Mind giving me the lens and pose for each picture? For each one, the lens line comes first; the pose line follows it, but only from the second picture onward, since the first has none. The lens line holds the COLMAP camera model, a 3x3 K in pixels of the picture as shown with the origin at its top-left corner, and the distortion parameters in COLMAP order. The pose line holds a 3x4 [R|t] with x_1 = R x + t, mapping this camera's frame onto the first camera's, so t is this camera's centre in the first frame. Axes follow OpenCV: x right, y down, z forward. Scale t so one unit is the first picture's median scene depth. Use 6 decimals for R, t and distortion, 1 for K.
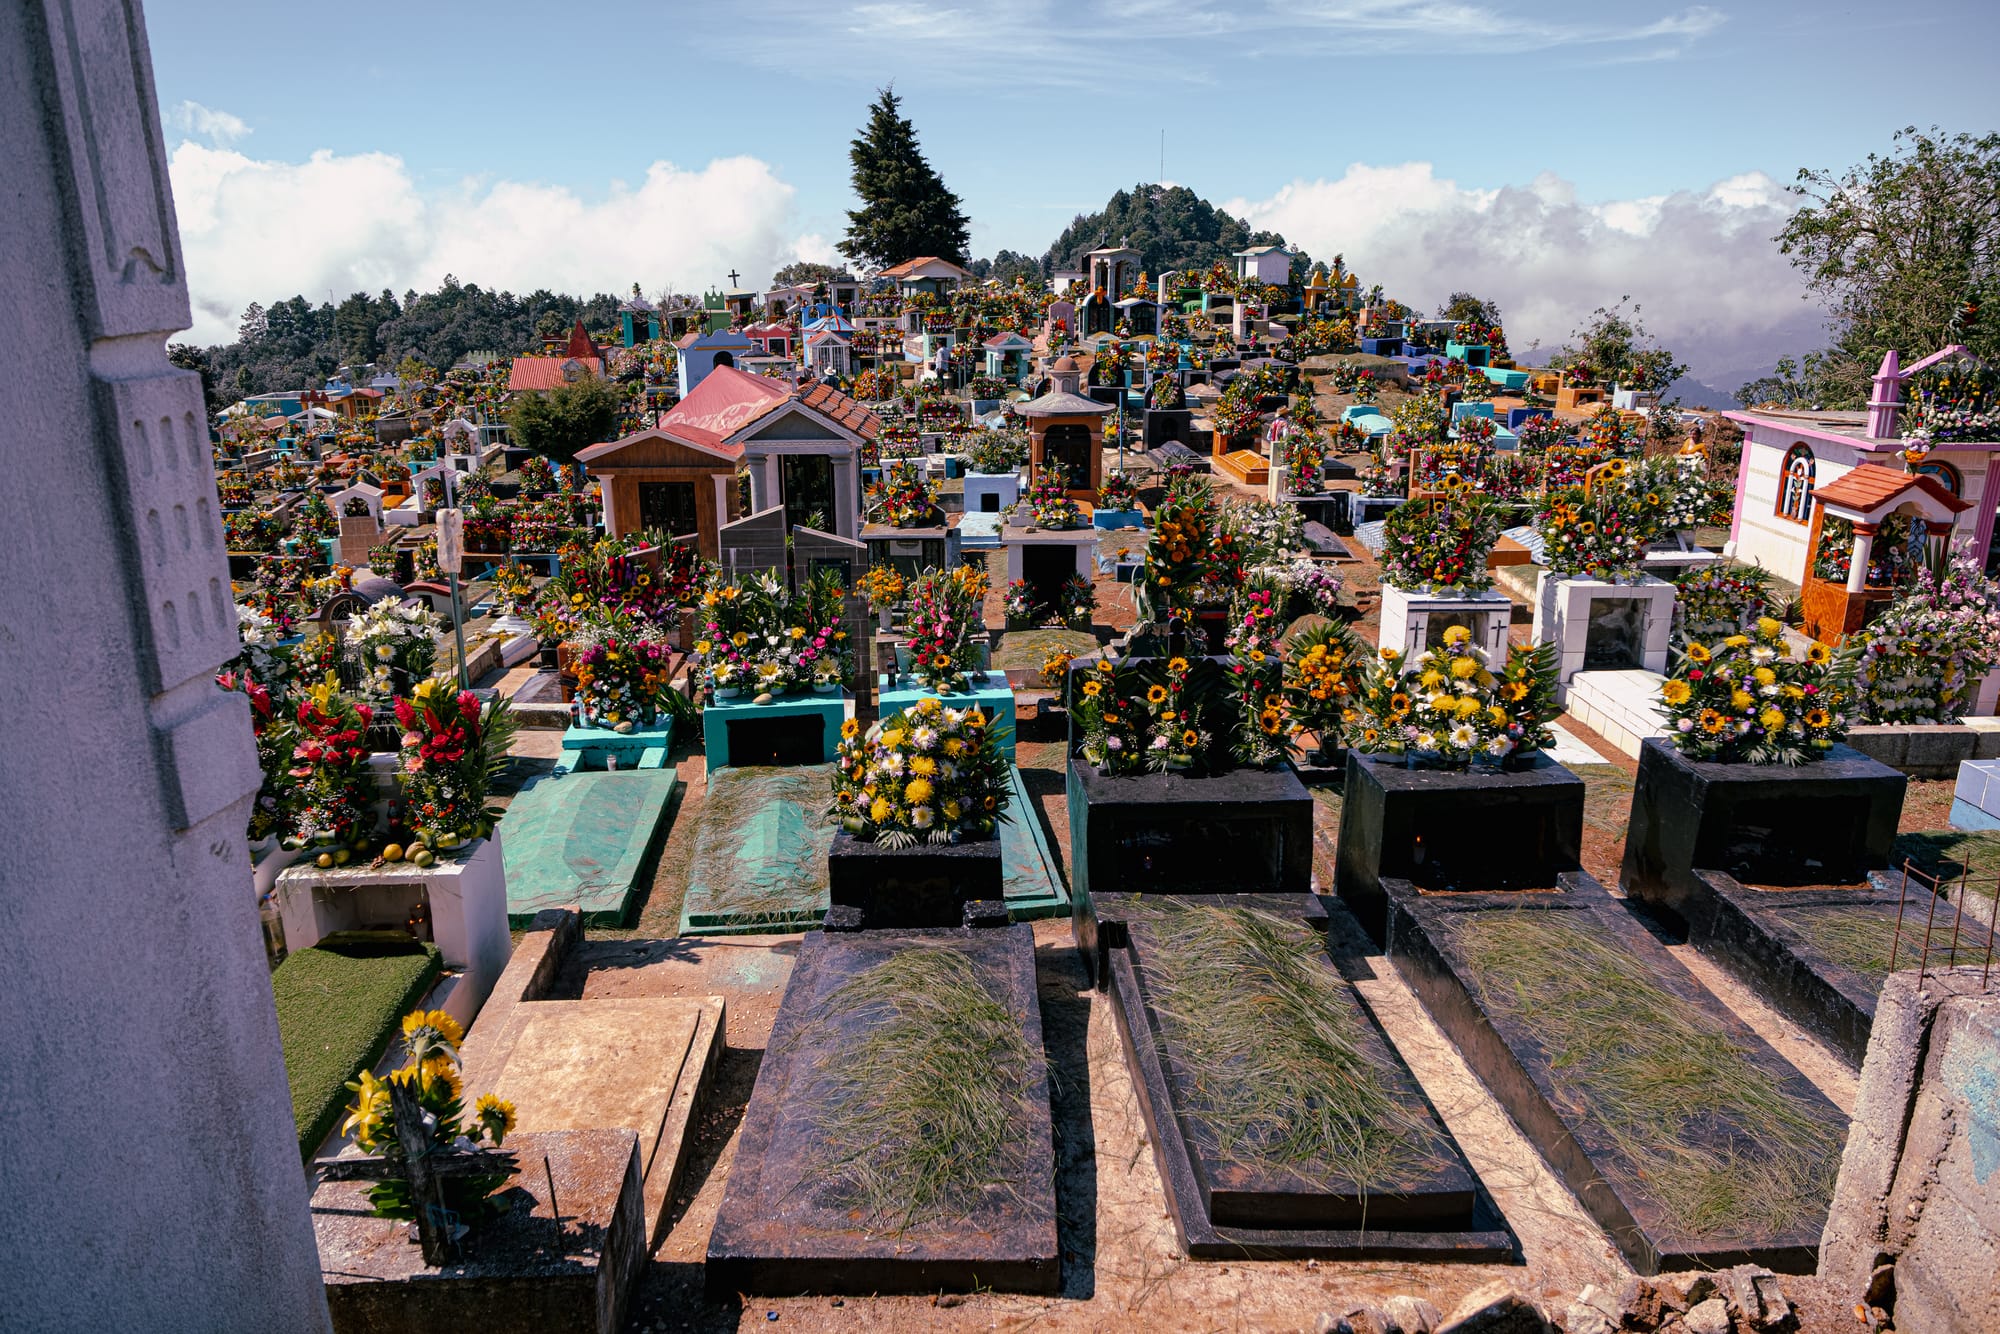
lens RADIAL K [[1433.3, 0, 1000.0], [0, 1433.3, 667.0], [0, 0, 1]] dist [0.009979, -0.007892]
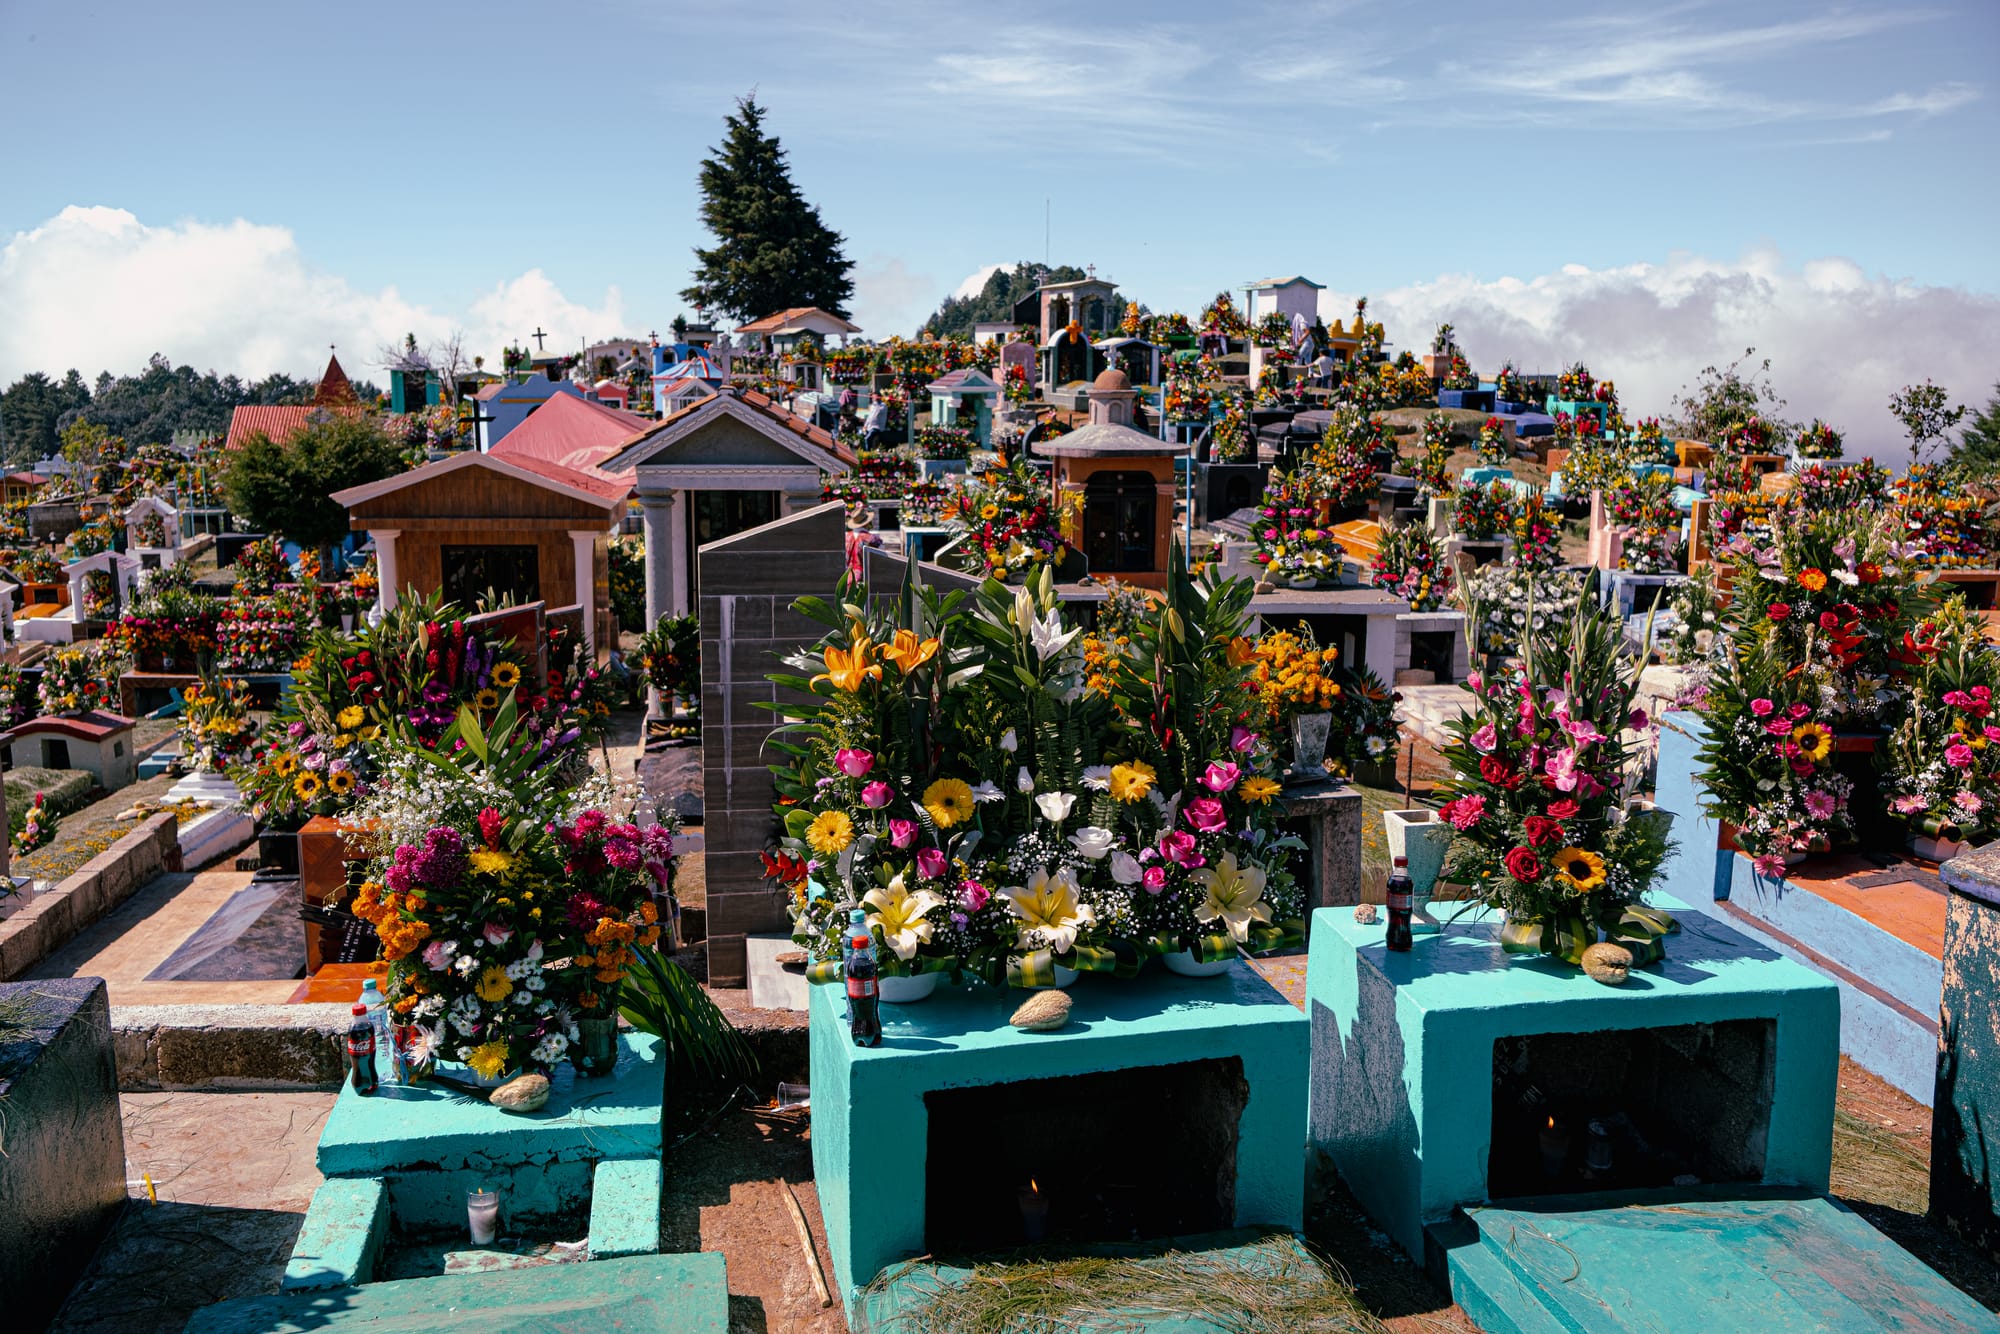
lens RADIAL K [[1744.8, 0, 1000.0], [0, 1744.8, 667.0], [0, 0, 1]] dist [0.010380, 0.010747]
pose [[0.996089, -0.001972, 0.088332, -0.073982], [0.010846, 0.994920, -0.100088, -0.004105], [-0.087686, 0.100654, 0.991050, 0.232836]]
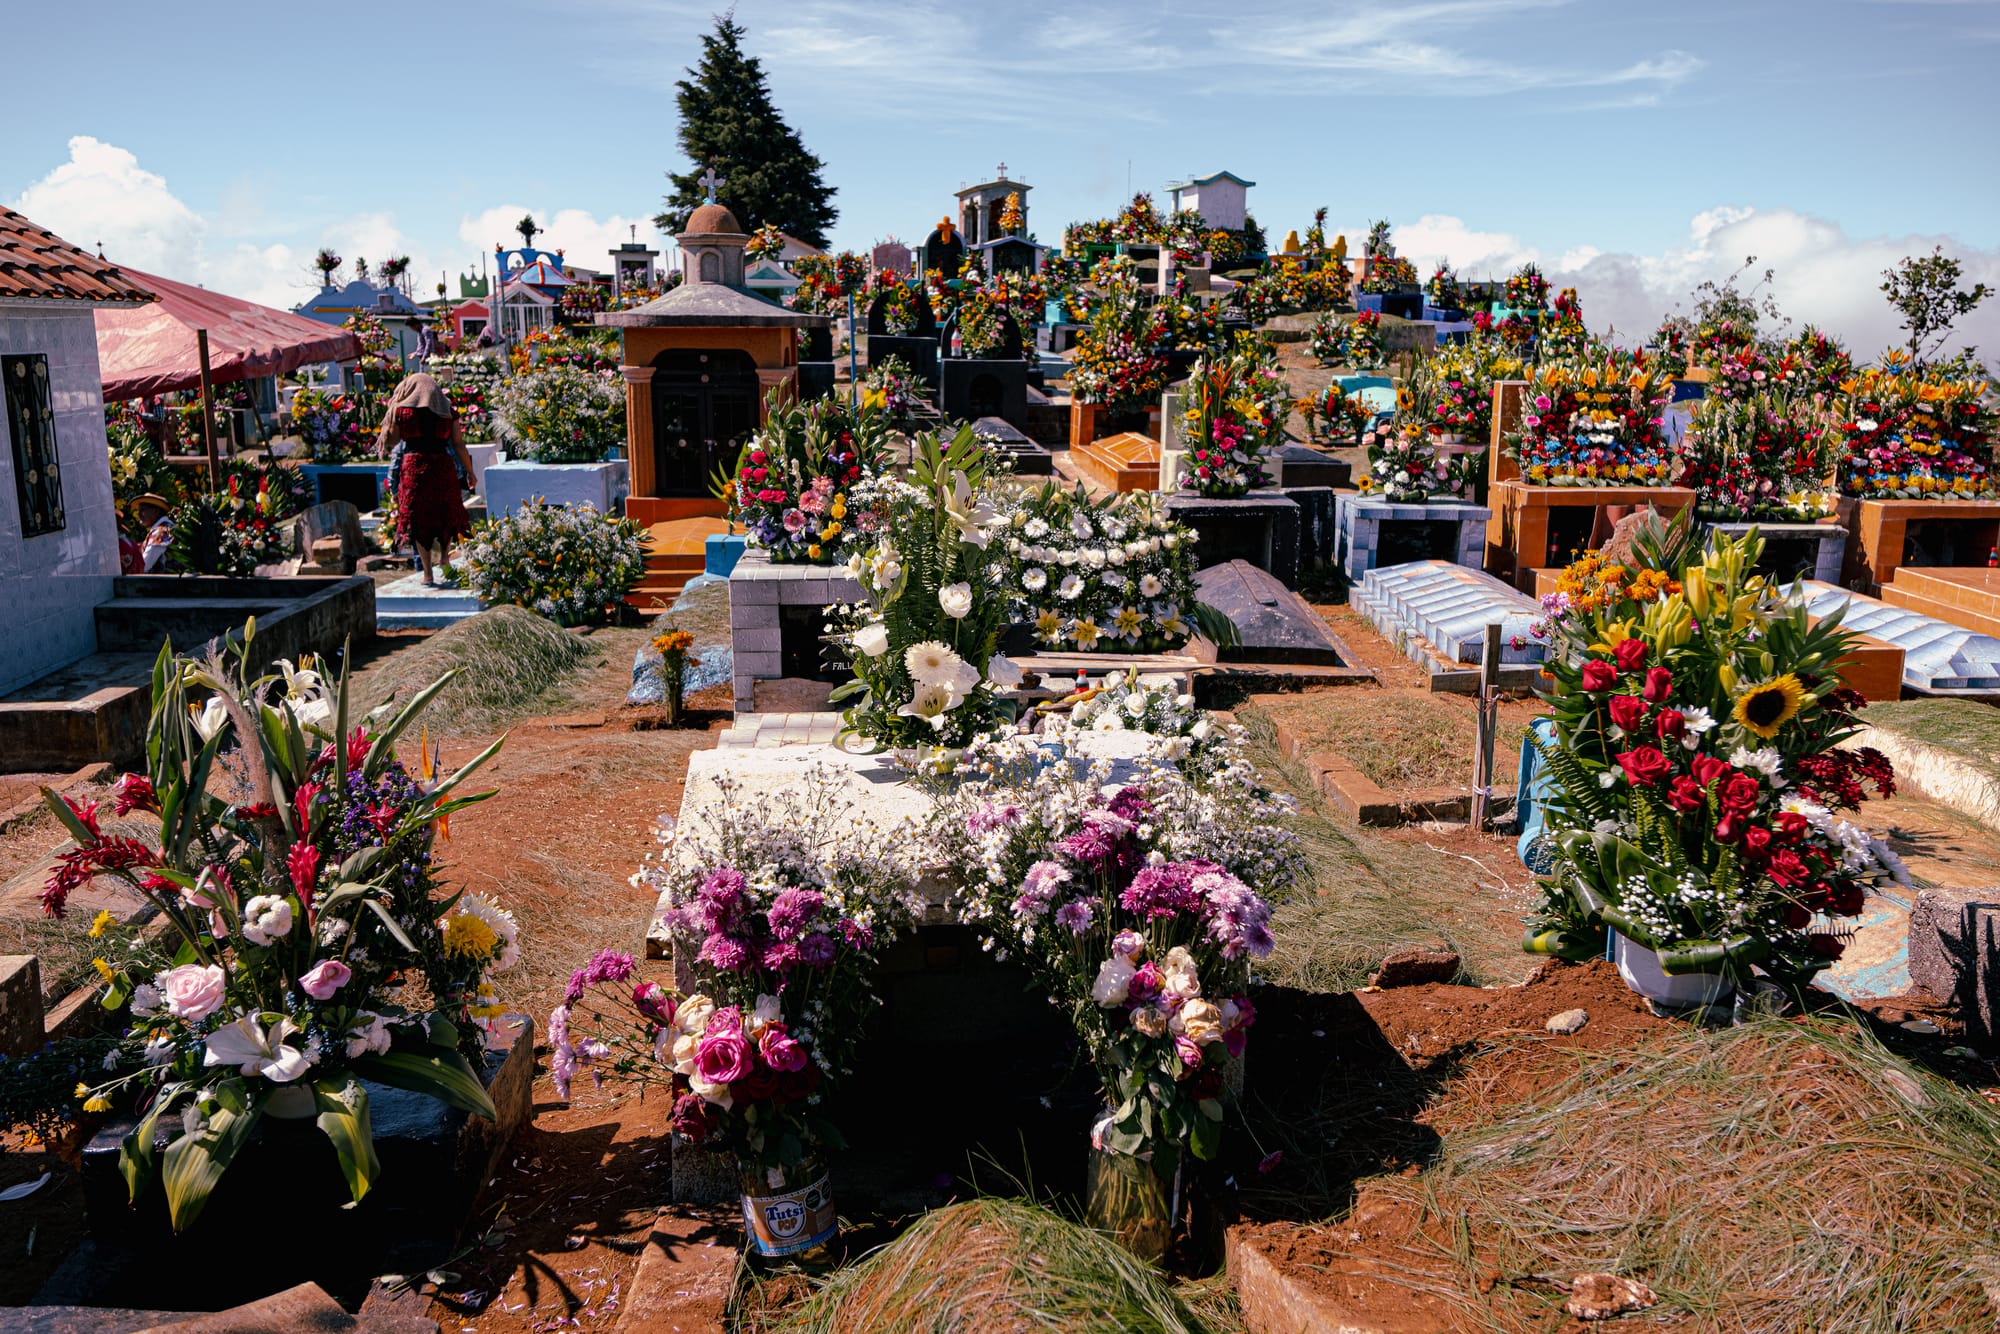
lens RADIAL K [[1585.0, 0, 1011.1], [0, 1585.0, 678.0], [0, 0, 1]] dist [0.010600, 0.005022]
pose [[0.999404, 0.007683, 0.033655, 0.122490], [-0.005958, 0.998678, -0.051059, -0.042481], [-0.034003, 0.050828, 0.998128, 0.500180]]
